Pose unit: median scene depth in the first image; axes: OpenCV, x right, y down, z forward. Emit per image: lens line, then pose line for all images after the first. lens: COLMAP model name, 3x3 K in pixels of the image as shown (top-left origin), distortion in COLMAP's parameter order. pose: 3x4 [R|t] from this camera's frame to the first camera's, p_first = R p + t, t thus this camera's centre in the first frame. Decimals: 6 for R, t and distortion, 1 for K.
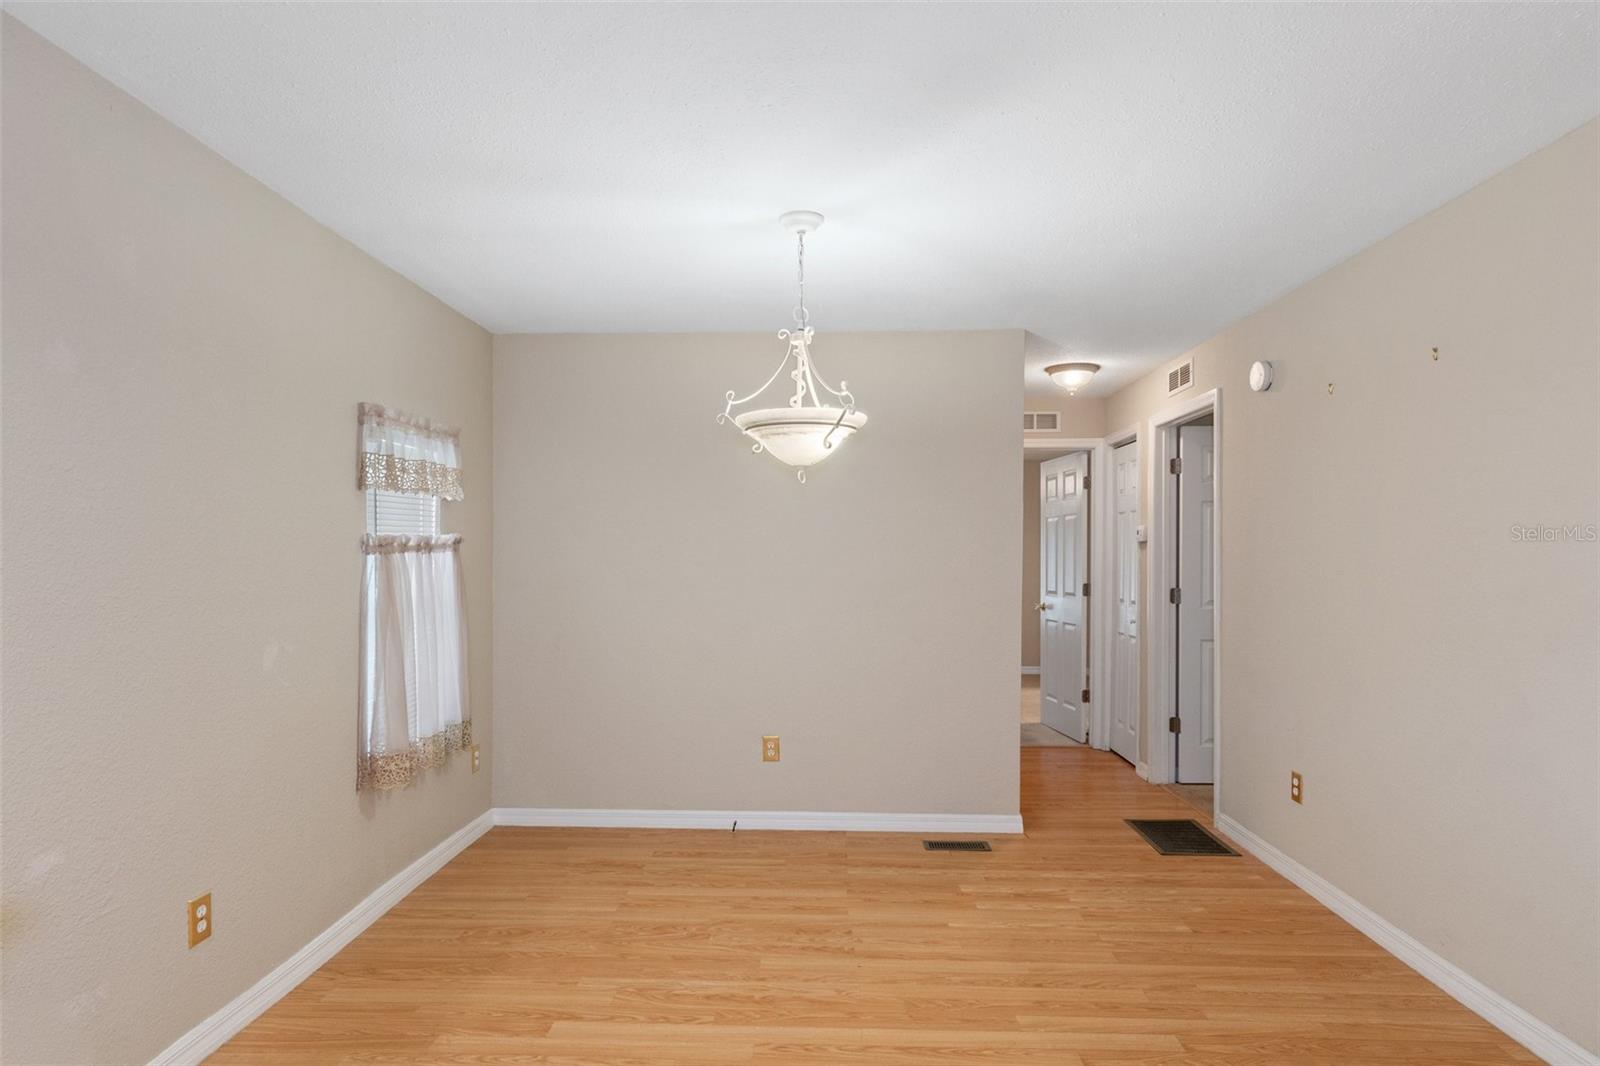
lens RADIAL K [[914.3, 0, 802.1], [0, 914.3, 556.3], [0, 0, 1]] dist [-0.001624, -0.000332]
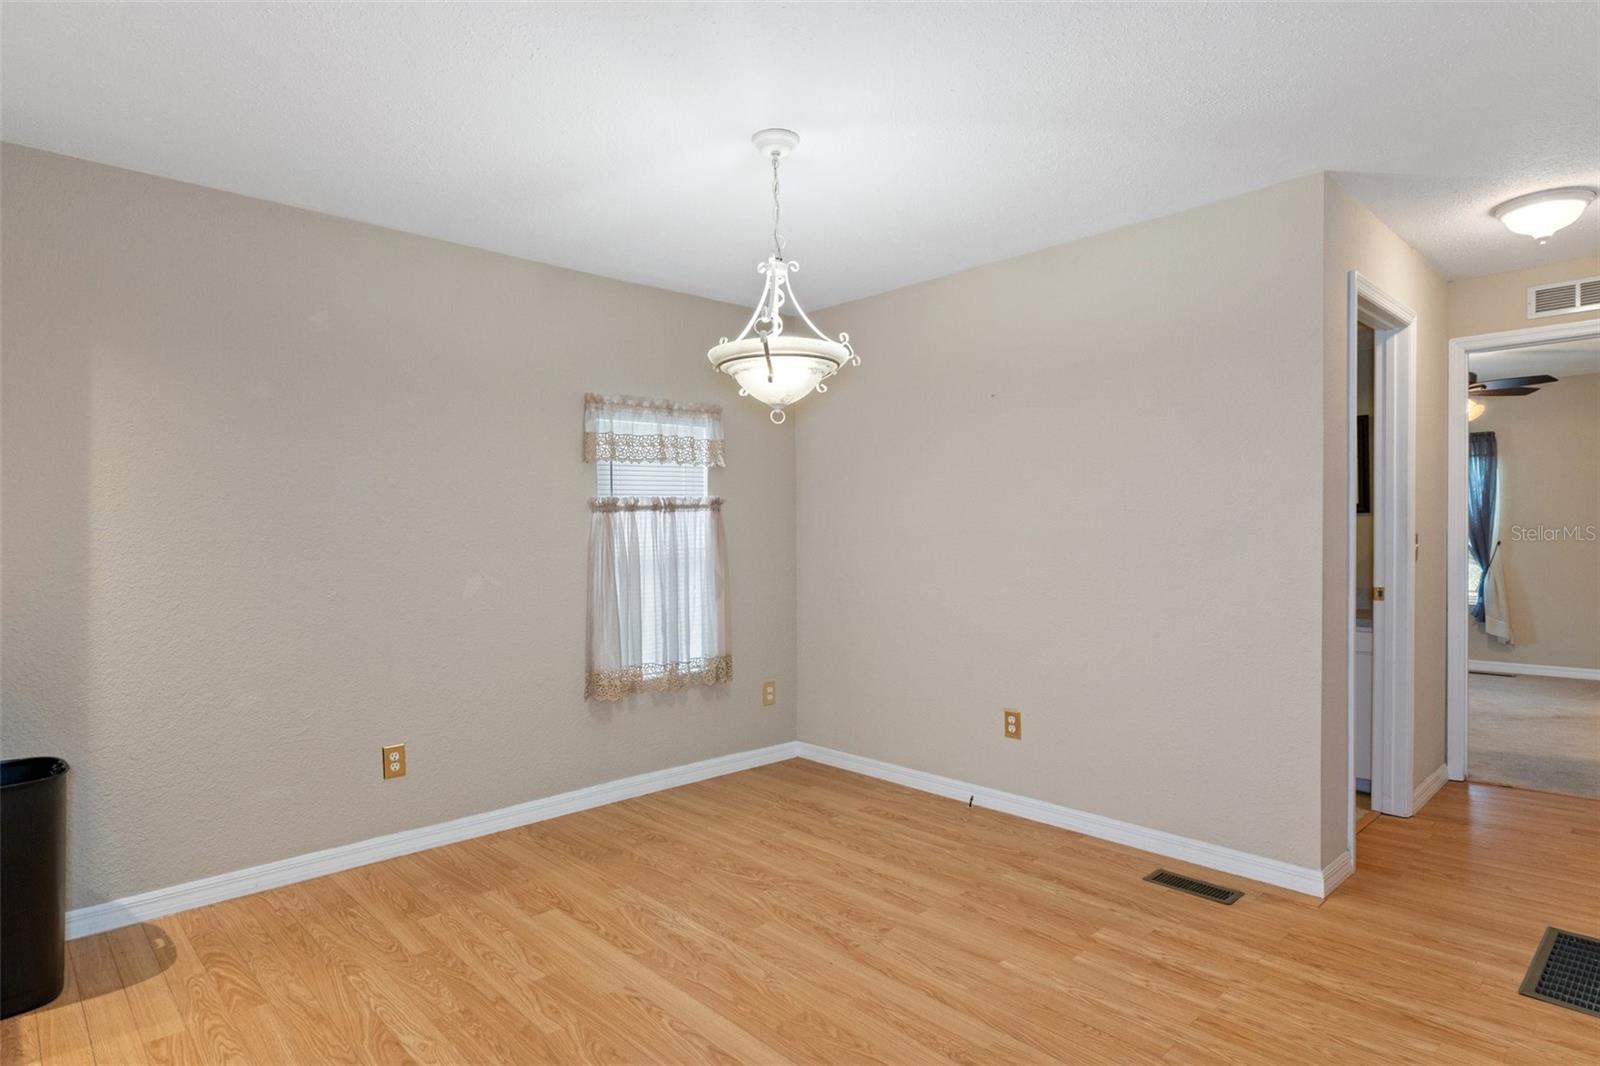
lens RADIAL K [[864.7, 0, 803.0], [0, 864.7, 534.6], [0, 0, 1]] dist [-0.004095, -0.001305]
pose [[0.712919, -0.006729, -0.701214, 0.511332], [0.011410, 0.999933, 0.002004, 0.025950], [0.701154, -0.009430, 0.712948, 0.315119]]
